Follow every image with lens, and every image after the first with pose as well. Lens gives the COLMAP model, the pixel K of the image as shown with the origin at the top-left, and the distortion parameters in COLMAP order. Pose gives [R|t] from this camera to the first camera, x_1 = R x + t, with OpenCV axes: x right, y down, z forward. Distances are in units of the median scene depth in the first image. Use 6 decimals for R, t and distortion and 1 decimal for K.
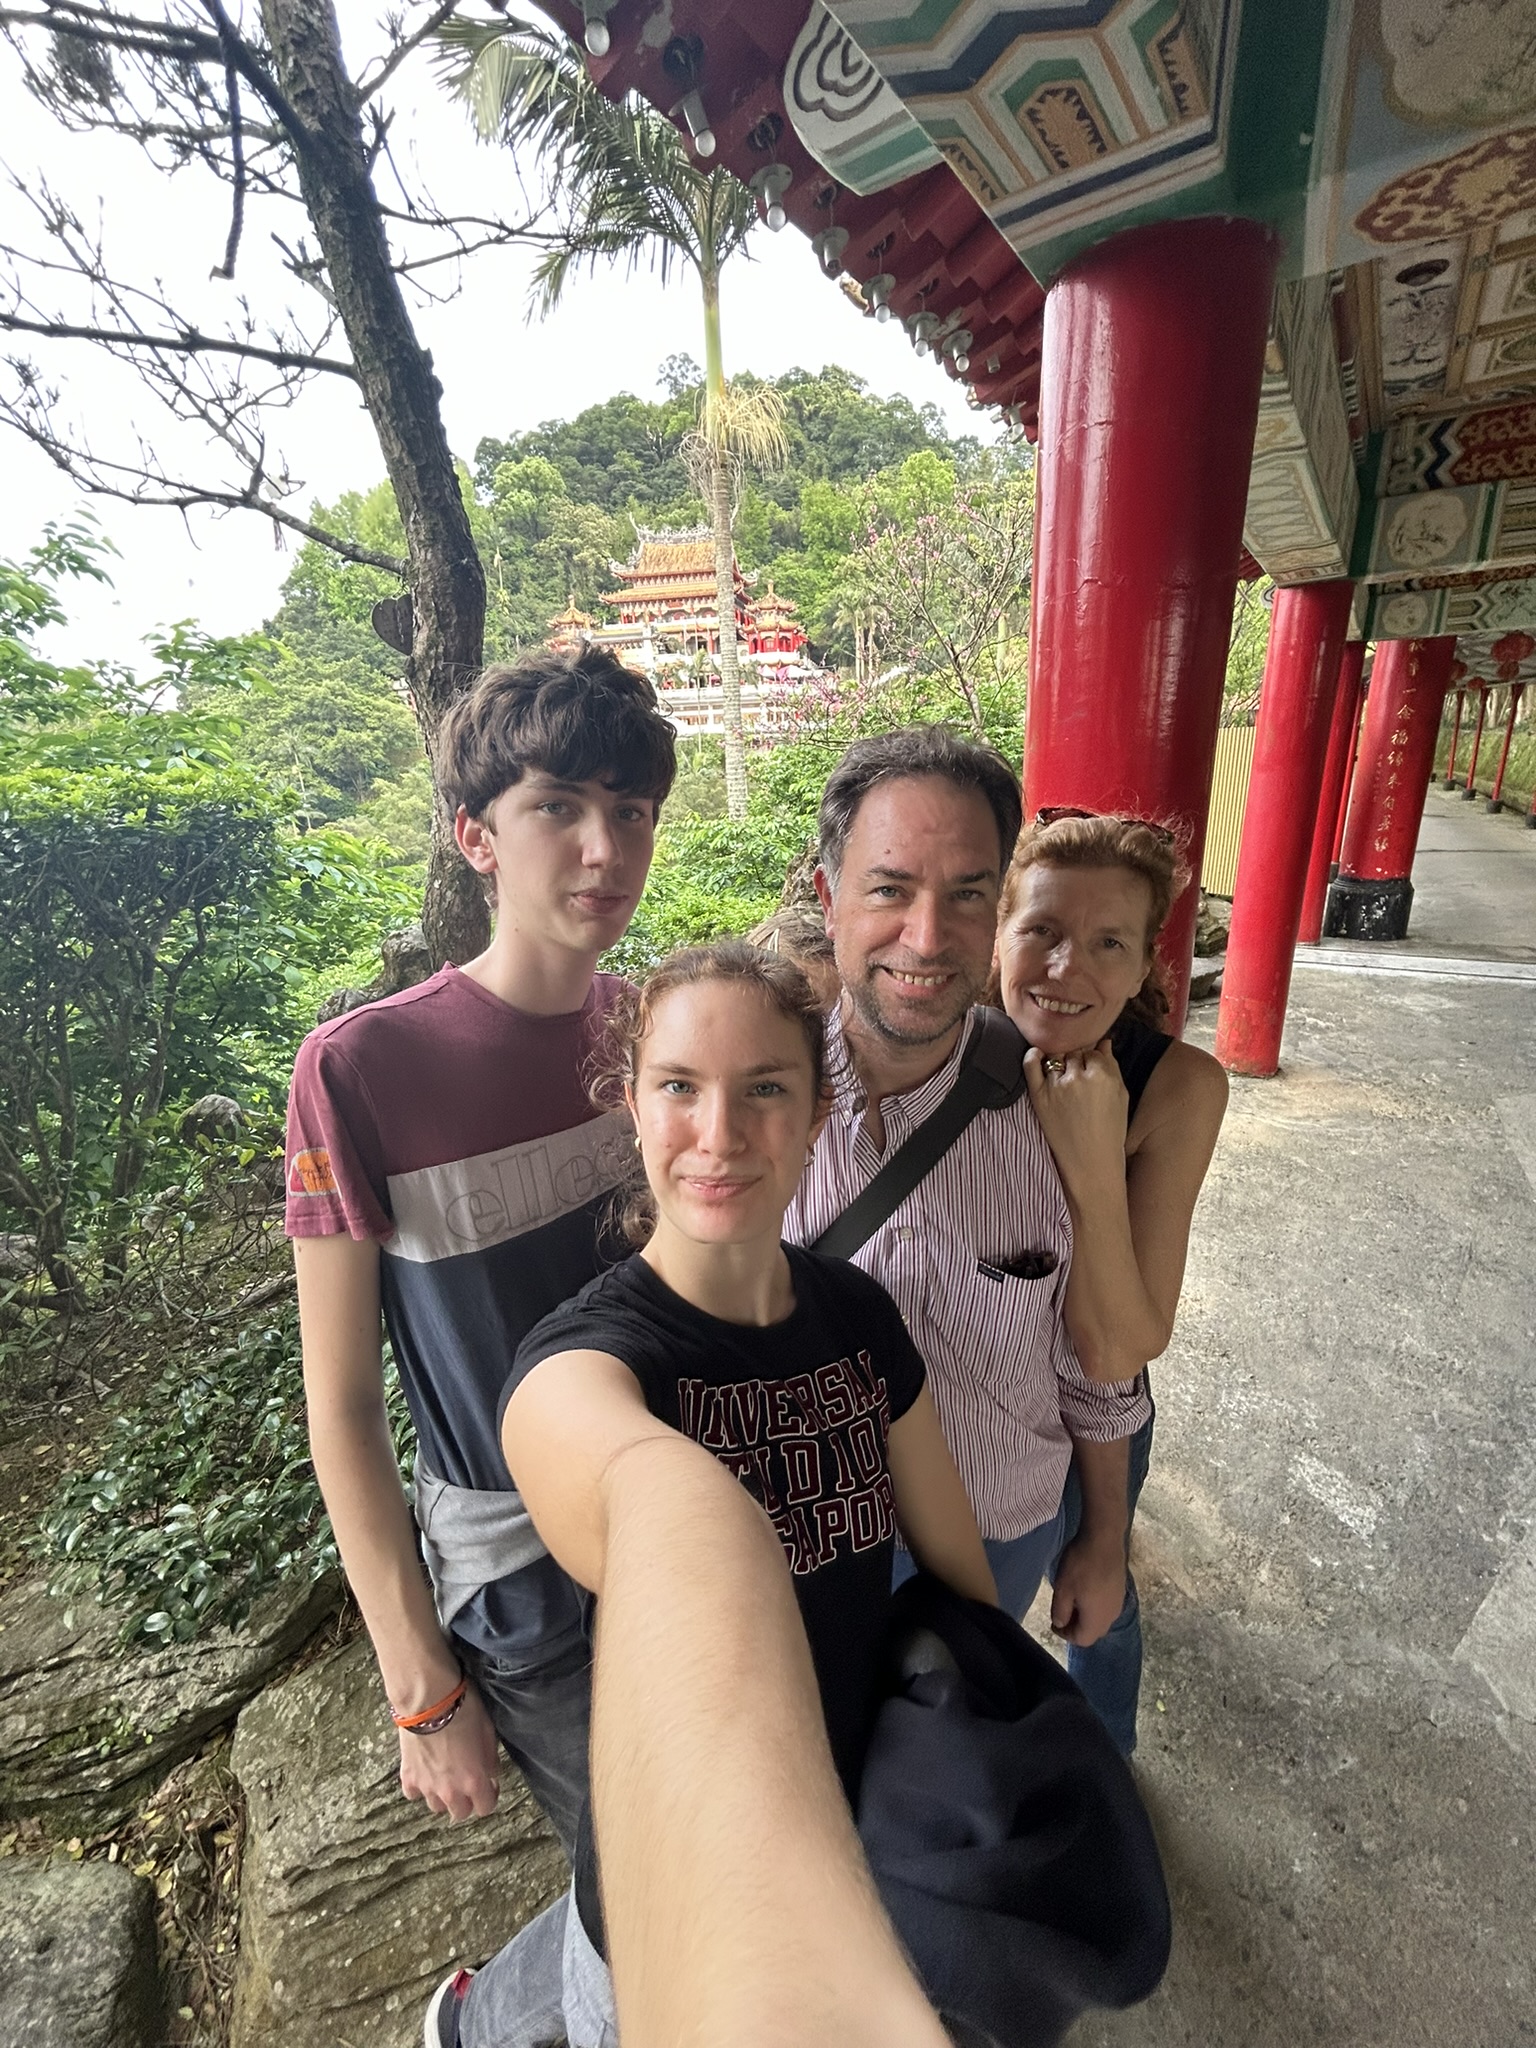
lens RADIAL K [[850.9, 0, 768.0], [0, 850.9, 1024.0], [0, 0, 1]] dist [-0.005880, 0.000702]
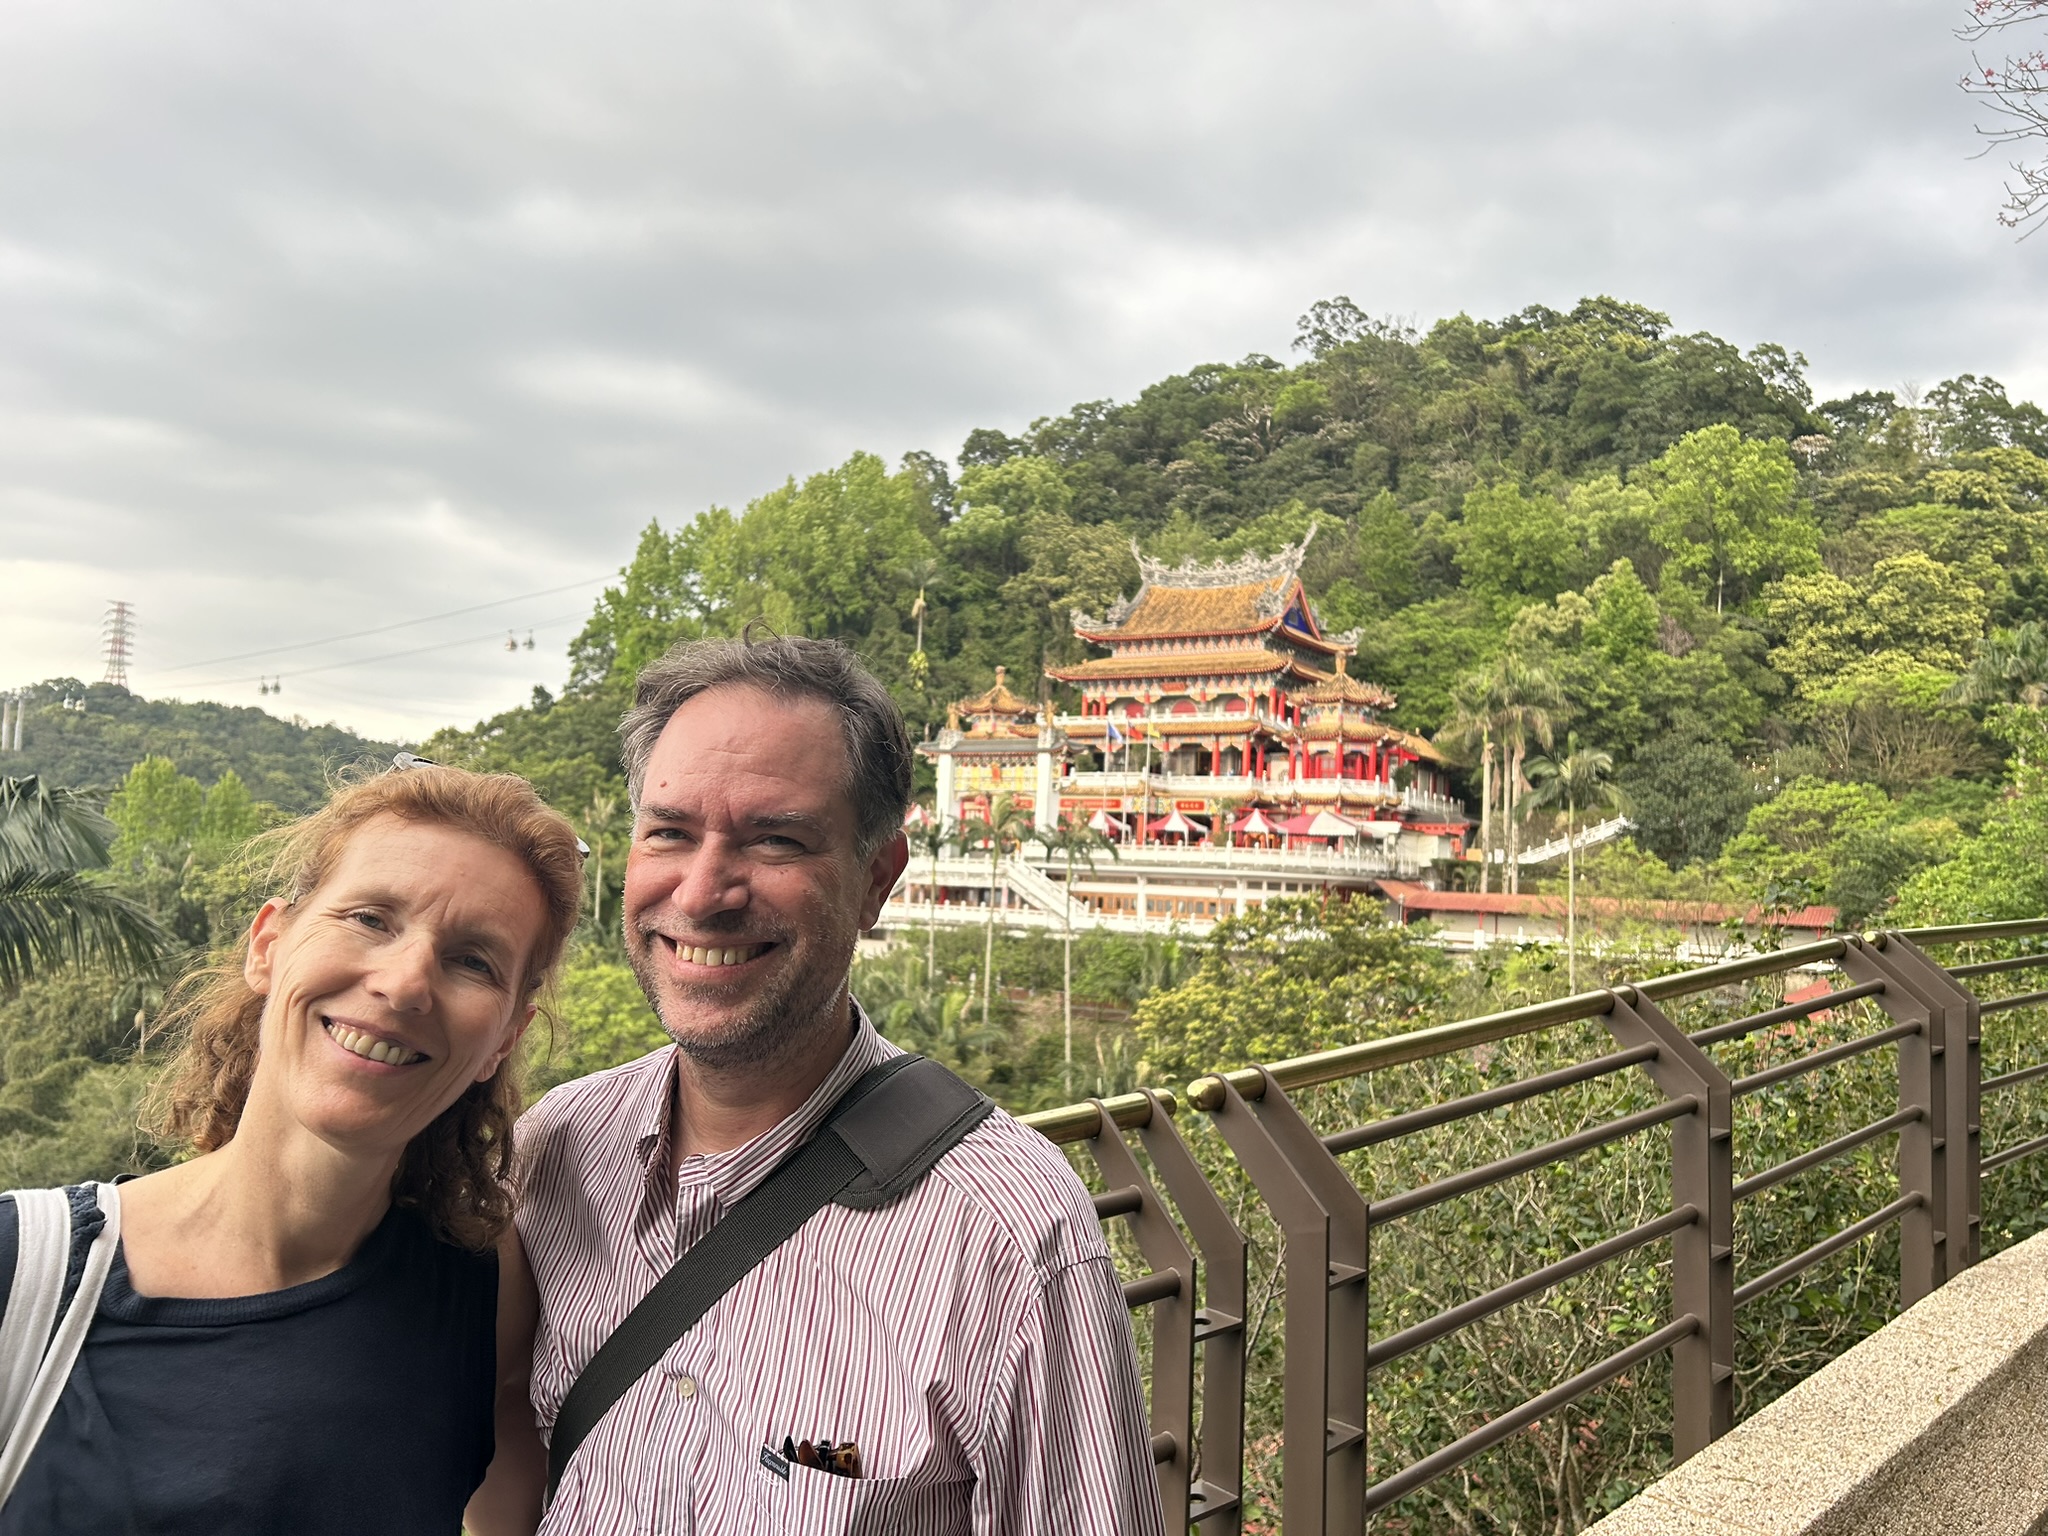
lens RADIAL K [[1557.4, 0, 1024.0], [0, 1557.4, 768.0], [0, 0, 1]] dist [0.122788, -0.353145]
pose [[0.925319, 0.047800, -0.376165, 0.180858], [-0.185094, 0.922746, -0.338053, -0.093012], [0.330946, 0.382433, 0.862682, 0.132171]]
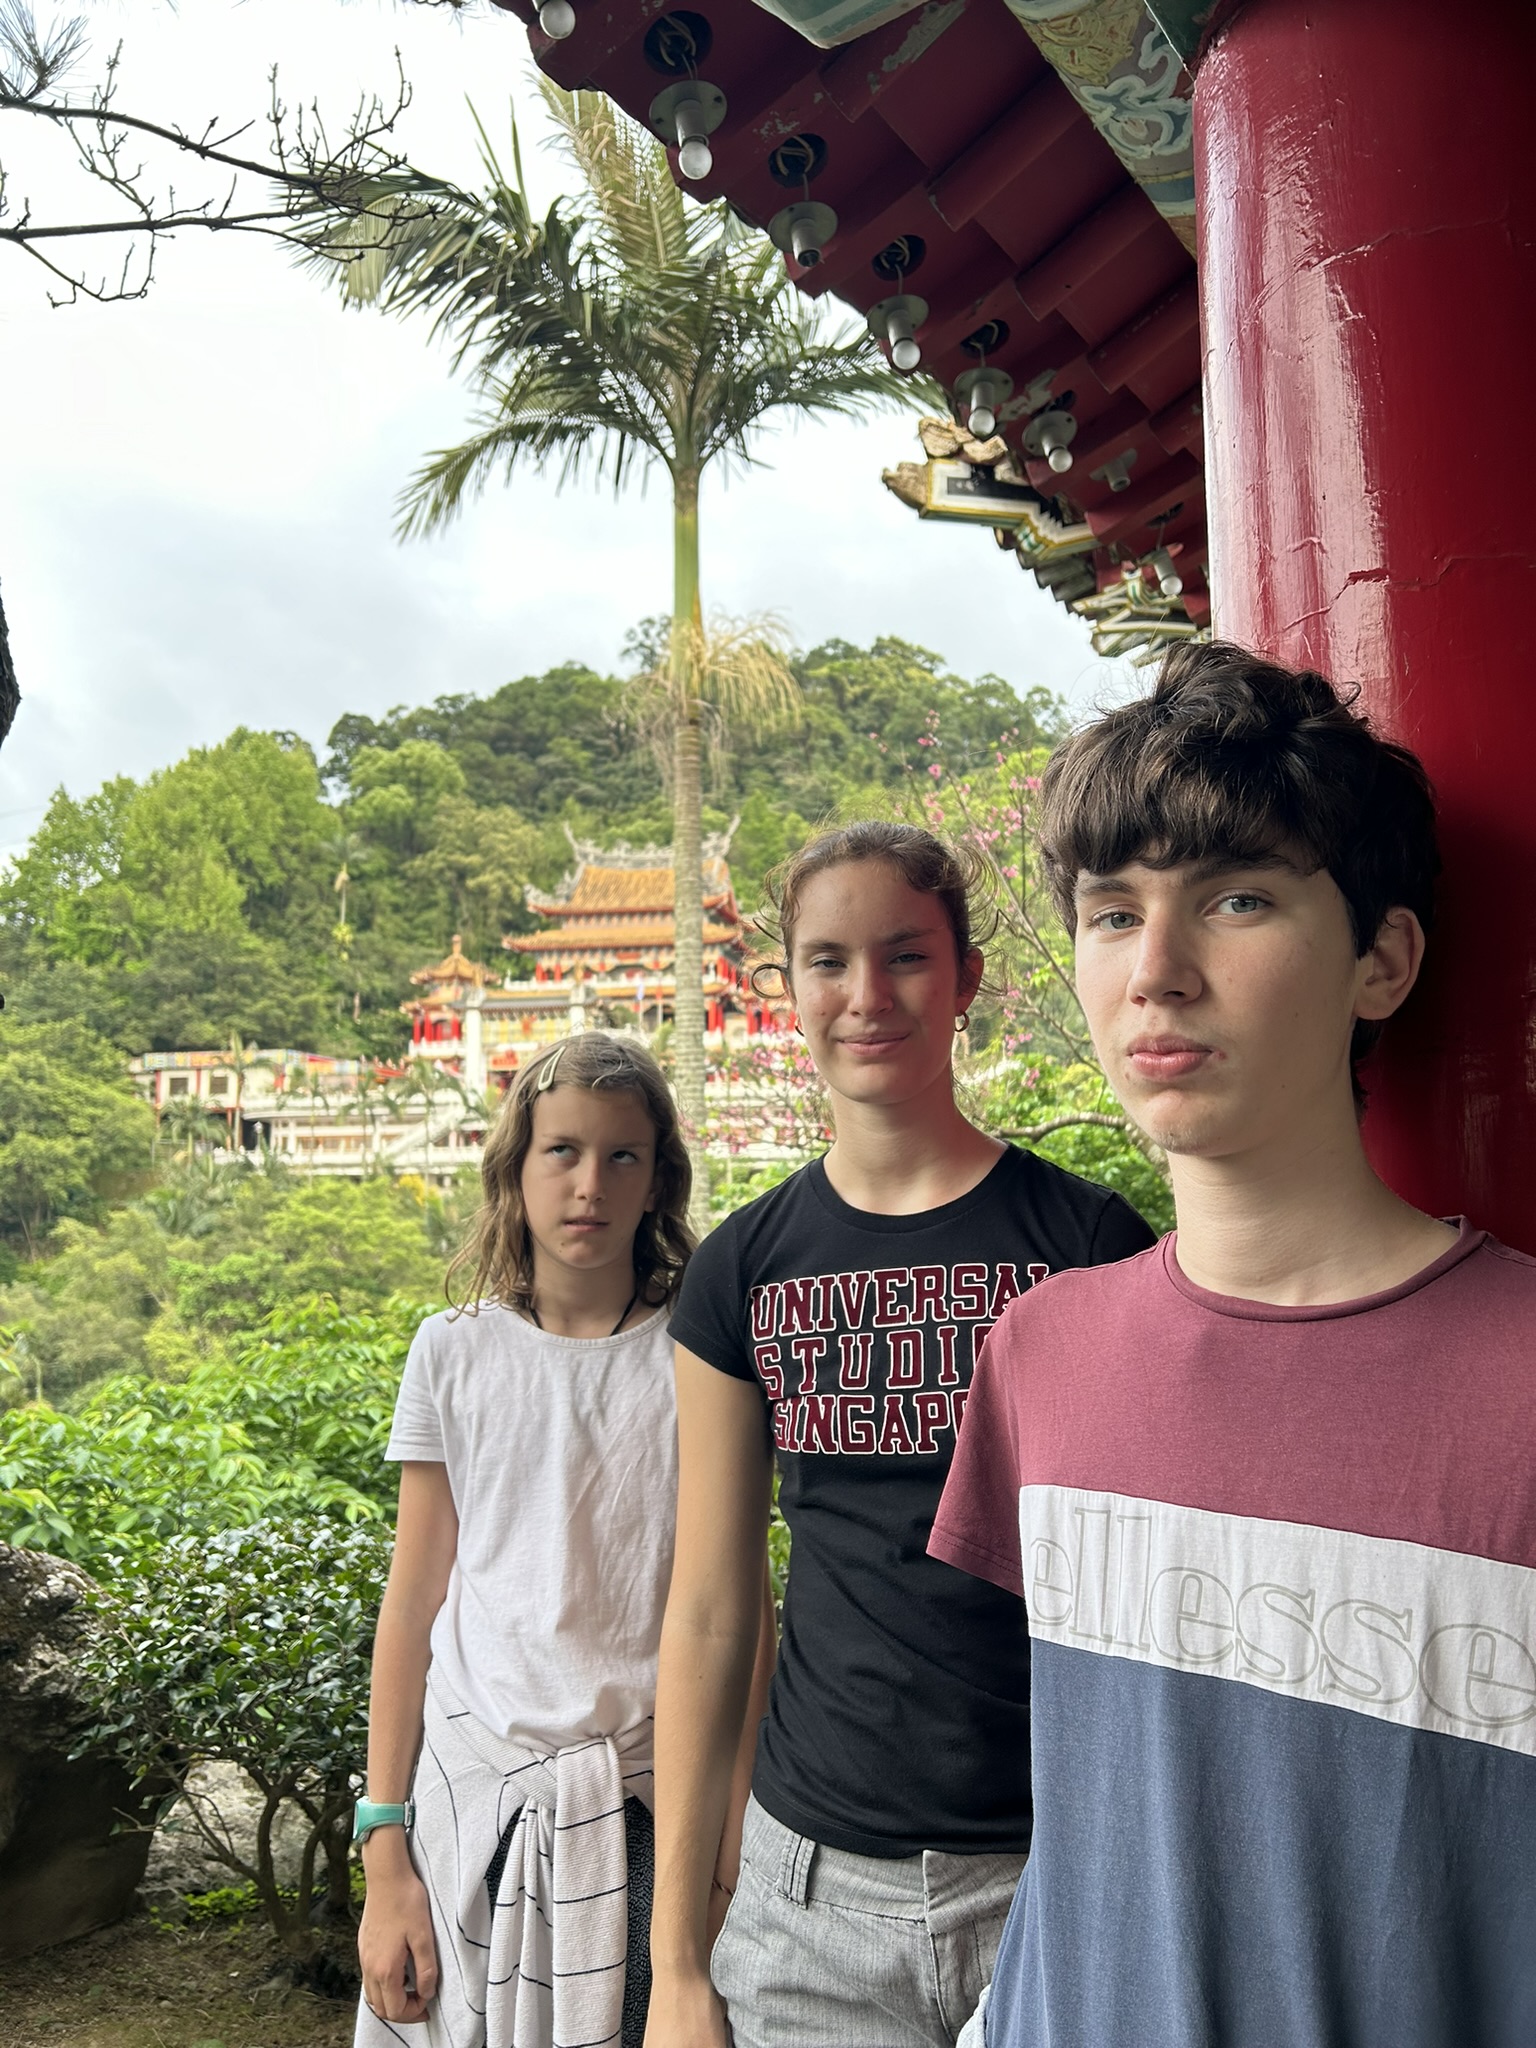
lens RADIAL K [[1557.4, 0, 770.6], [0, 1557.4, 1036.4], [0, 0, 1]] dist [0.122788, -0.353145]
pose [[0.999570, 0.028102, -0.008417, 0.002456], [-0.029121, 0.915943, -0.400250, -0.001043], [-0.003538, 0.400323, 0.916367, 0.008739]]
